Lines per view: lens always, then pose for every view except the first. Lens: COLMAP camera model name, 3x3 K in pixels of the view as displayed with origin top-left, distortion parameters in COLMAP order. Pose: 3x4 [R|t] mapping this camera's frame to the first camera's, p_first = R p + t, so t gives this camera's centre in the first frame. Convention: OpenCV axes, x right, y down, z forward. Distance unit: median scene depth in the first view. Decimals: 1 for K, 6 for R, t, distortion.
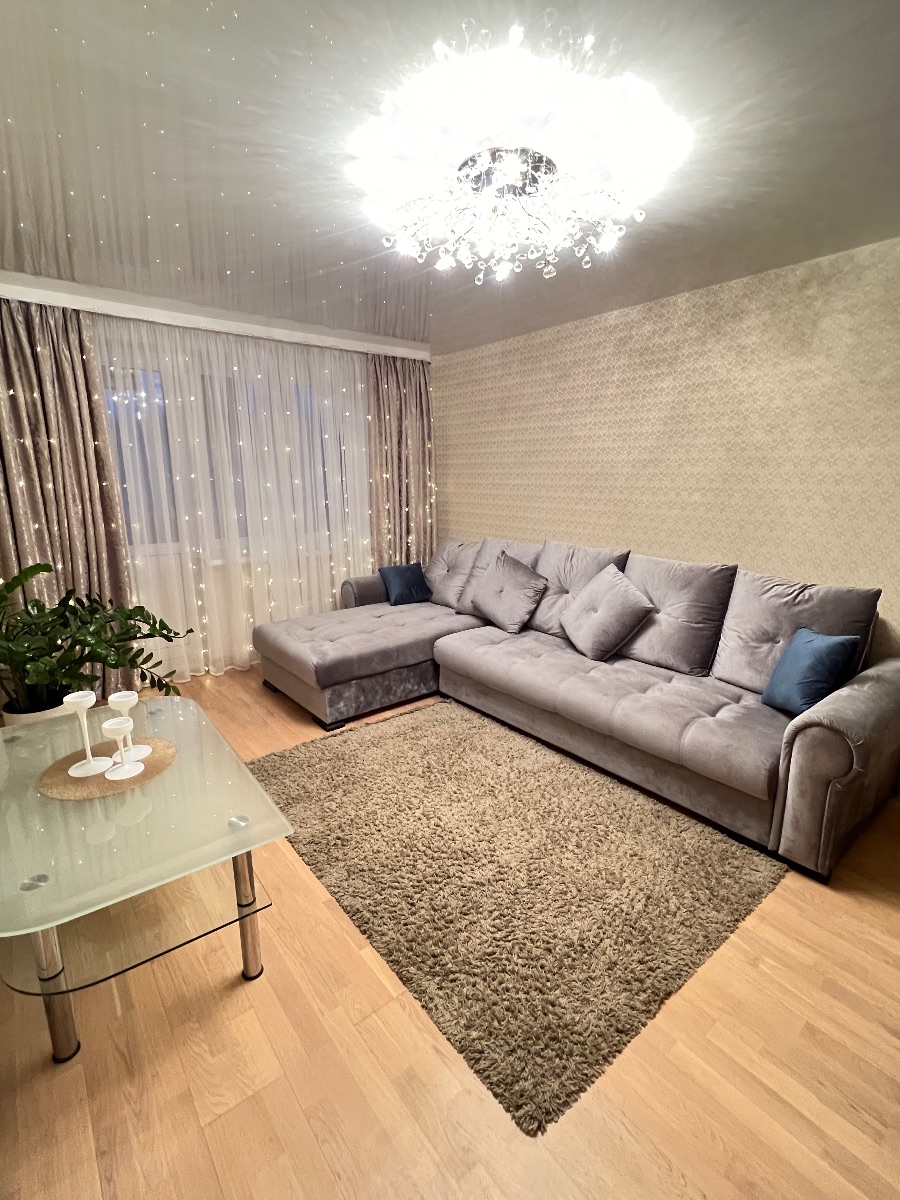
lens RADIAL K [[566.4, 0, 452.4], [0, 566.4, 597.5], [0, 0, 1]] dist [0.000642, -0.000088]
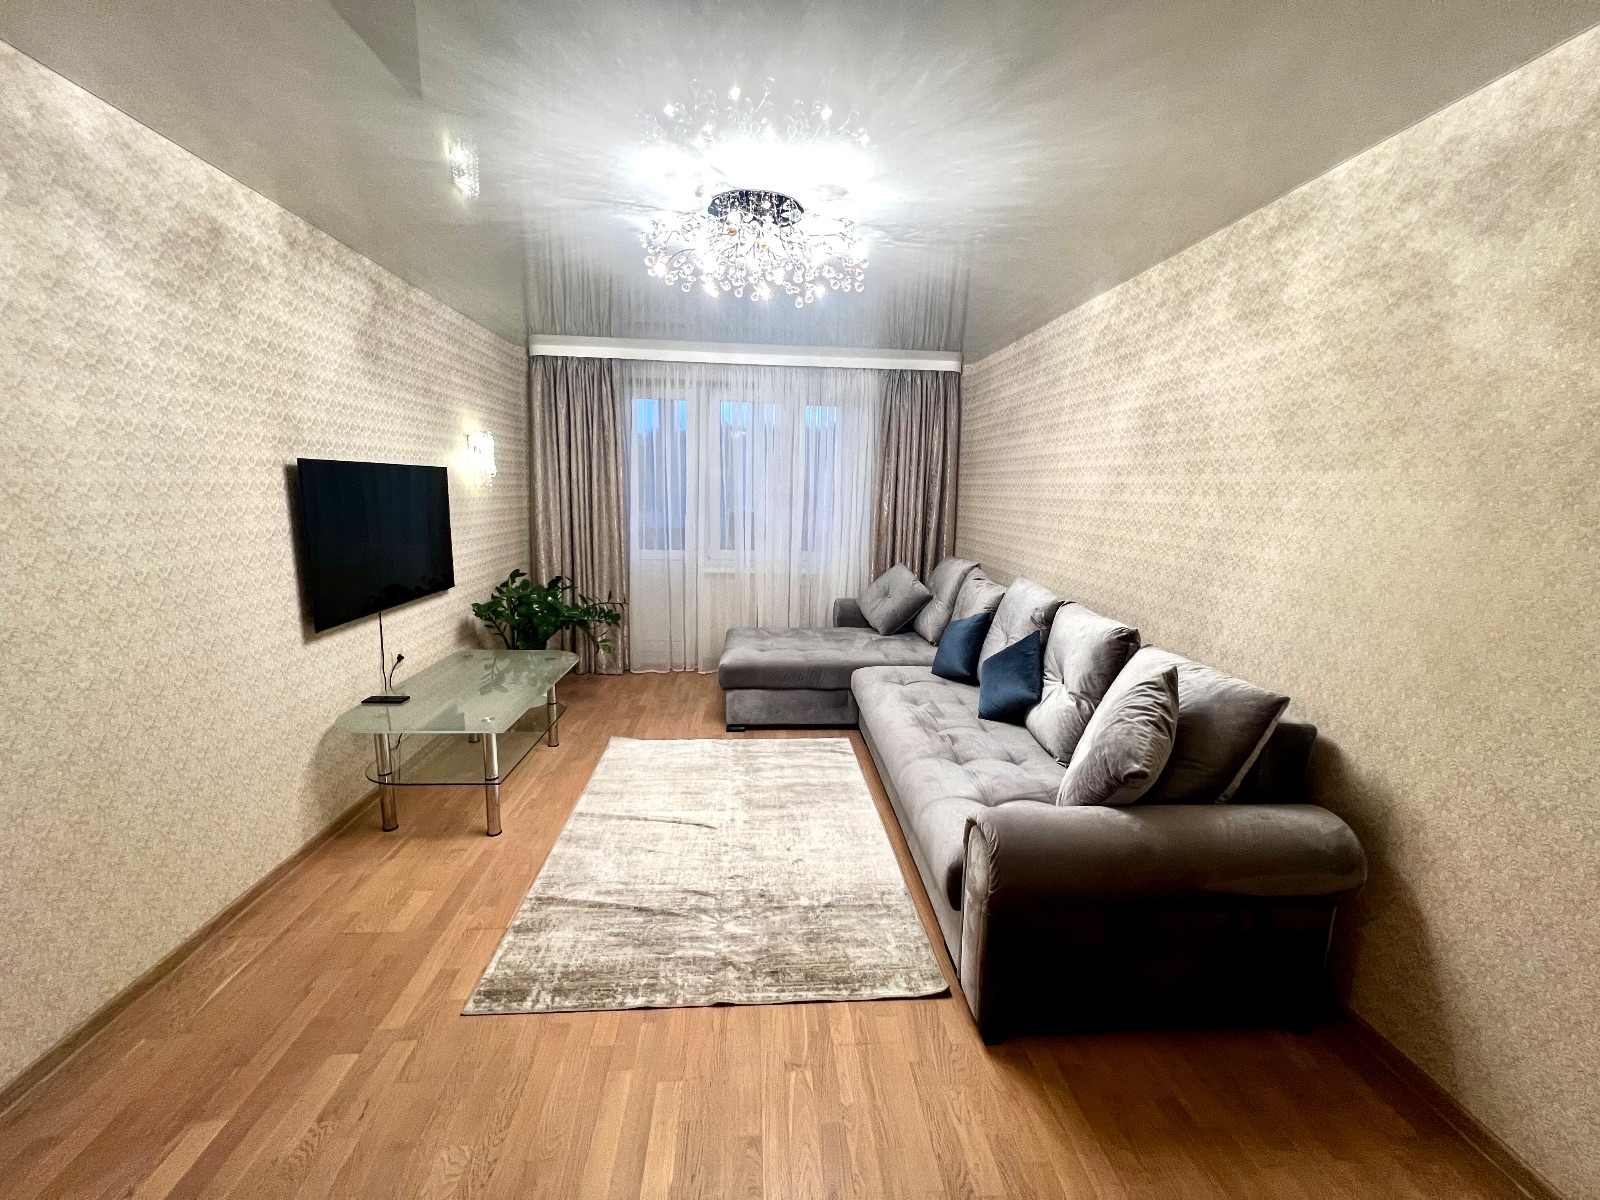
lens RADIAL K [[638.8, 0, 797.5], [0, 638.8, 597.7], [0, 0, 1]] dist [0.000936, 0.000083]
pose [[0.820814, 0.122013, -0.558012, 0.568102], [-0.150324, 0.988624, -0.004951, -0.027105], [0.551060, 0.087946, 0.829818, 0.076729]]
